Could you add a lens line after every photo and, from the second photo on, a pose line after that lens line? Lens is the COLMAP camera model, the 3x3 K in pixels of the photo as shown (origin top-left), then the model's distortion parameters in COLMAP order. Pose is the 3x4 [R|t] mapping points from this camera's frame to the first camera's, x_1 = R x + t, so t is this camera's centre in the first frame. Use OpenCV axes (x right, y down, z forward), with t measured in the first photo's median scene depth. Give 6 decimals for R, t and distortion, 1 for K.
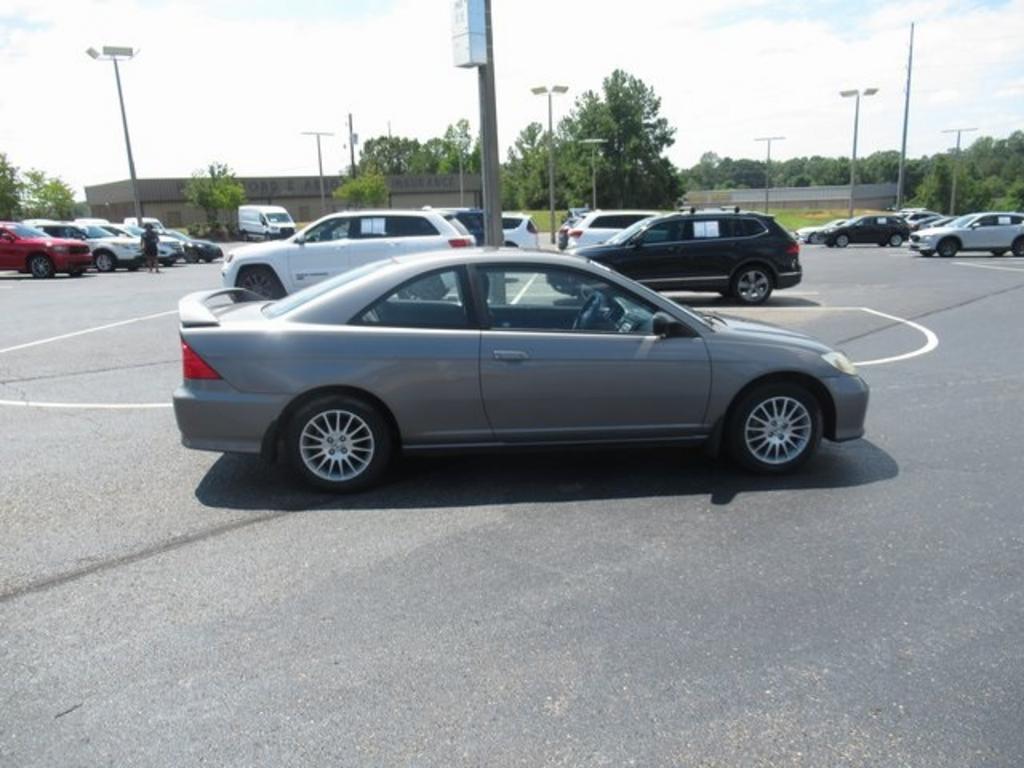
lens RADIAL K [[761.0, 0, 509.0], [0, 761.0, 383.7], [0, 0, 1]] dist [-0.013632, 0.004377]
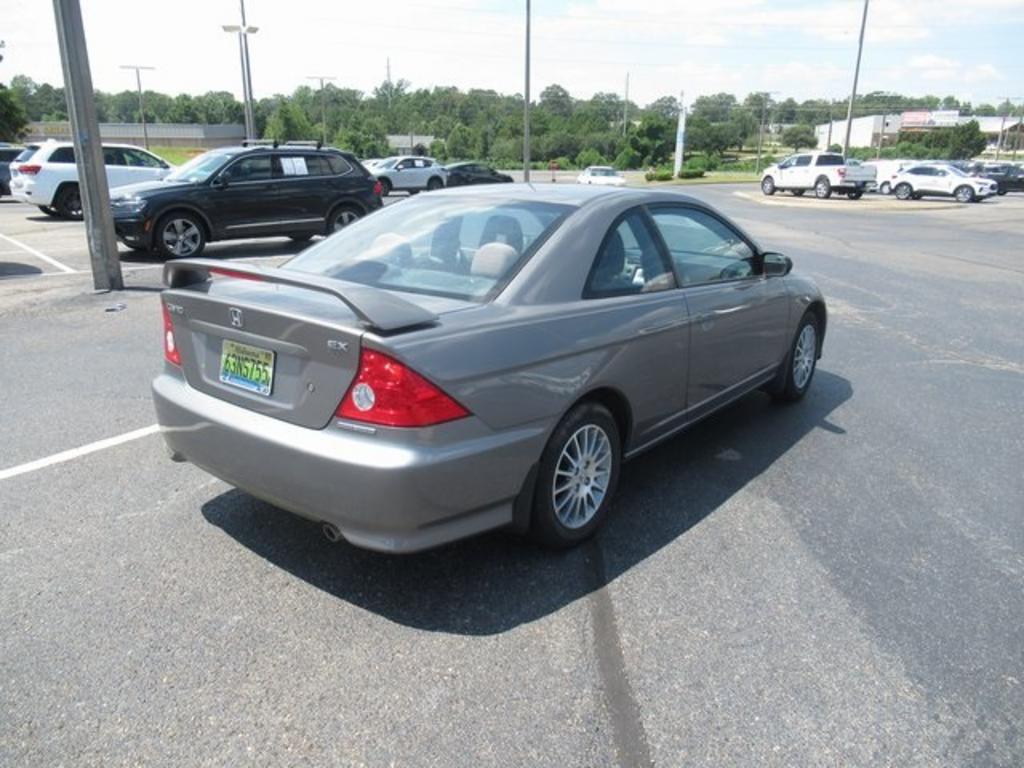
lens RADIAL K [[761.0, 0, 509.0], [0, 761.0, 383.7], [0, 0, 1]] dist [-0.013632, 0.004377]
pose [[0.694147, -0.178273, 0.697408, -0.174602], [0.125856, 0.983981, 0.126260, -0.022745], [-0.708745, 0.000130, 0.705465, 0.133963]]
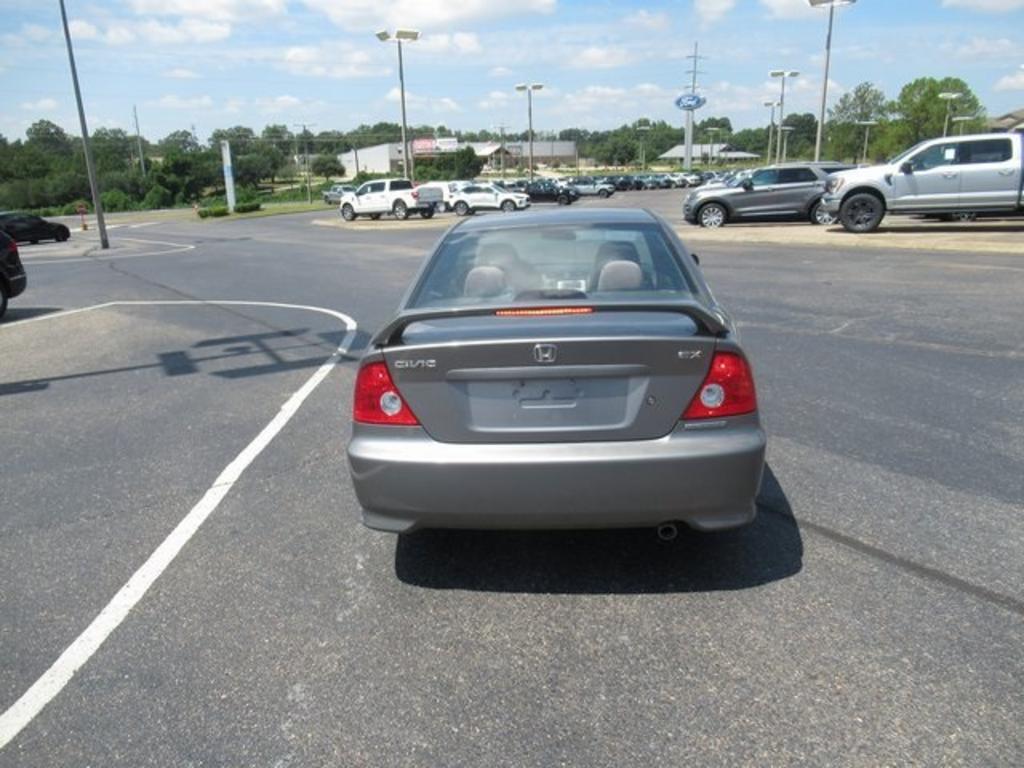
lens RADIAL K [[761.0, 0, 509.0], [0, 761.0, 383.7], [0, 0, 1]] dist [-0.013632, 0.004377]
pose [[0.180329, -0.242086, 0.953350, -0.247771], [0.245604, 0.949620, 0.194682, -0.047528], [-0.952449, 0.199040, 0.230702, 0.244981]]
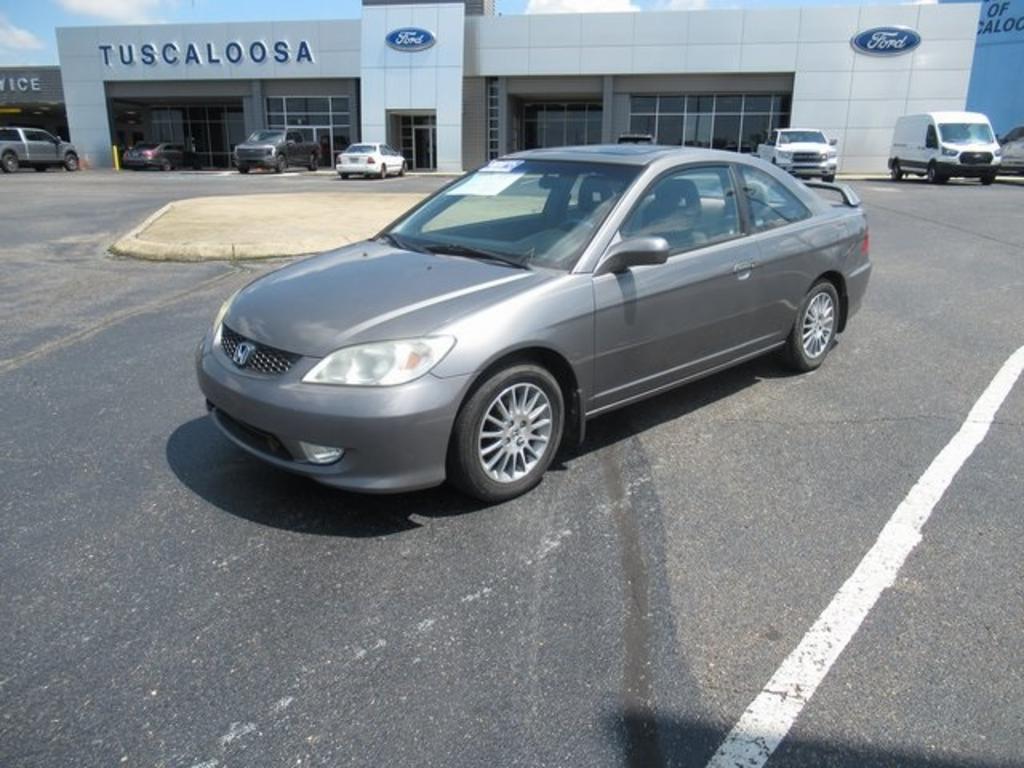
lens RADIAL K [[761.0, 0, 509.0], [0, 761.0, 383.7], [0, 0, 1]] dist [-0.013632, 0.004377]
pose [[-0.784369, 0.199536, -0.587325, 0.180249], [-0.123558, 0.877615, 0.463169, -0.090123], [0.607864, 0.435864, -0.663720, 0.444562]]
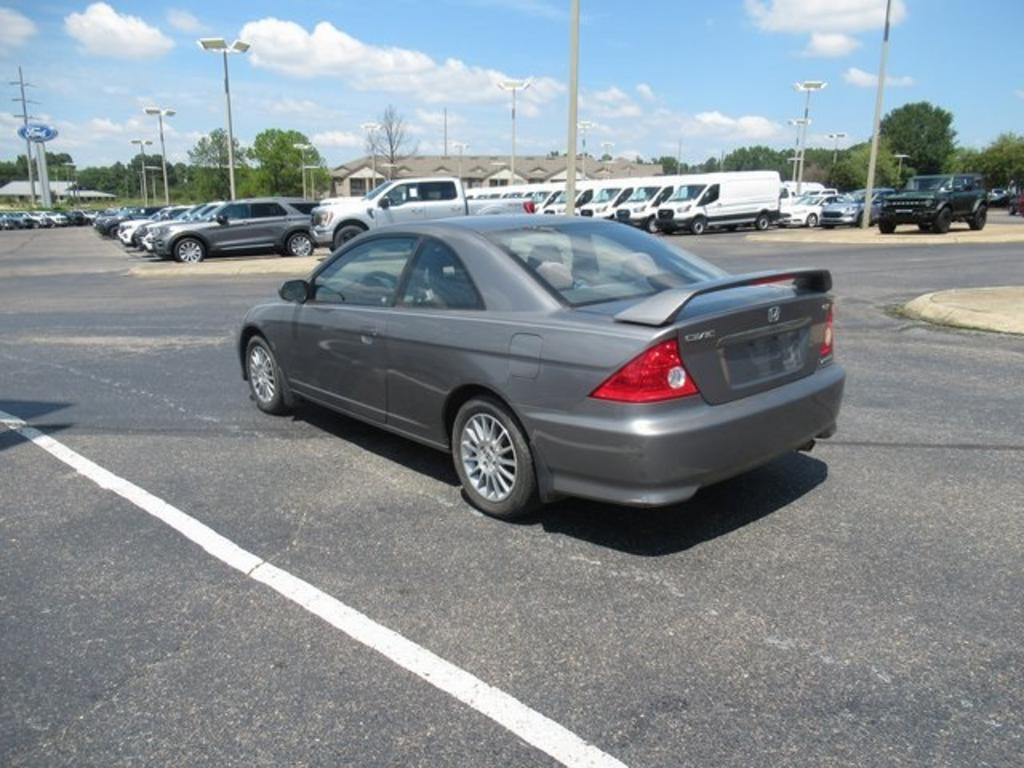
lens RADIAL K [[761.0, 0, 509.0], [0, 761.0, 383.7], [0, 0, 1]] dist [-0.013632, 0.004377]
pose [[-0.568746, -0.160267, 0.806748, -0.217652], [0.207791, 0.921021, 0.329458, -0.078841], [-0.795833, 0.355013, -0.490525, 0.410121]]
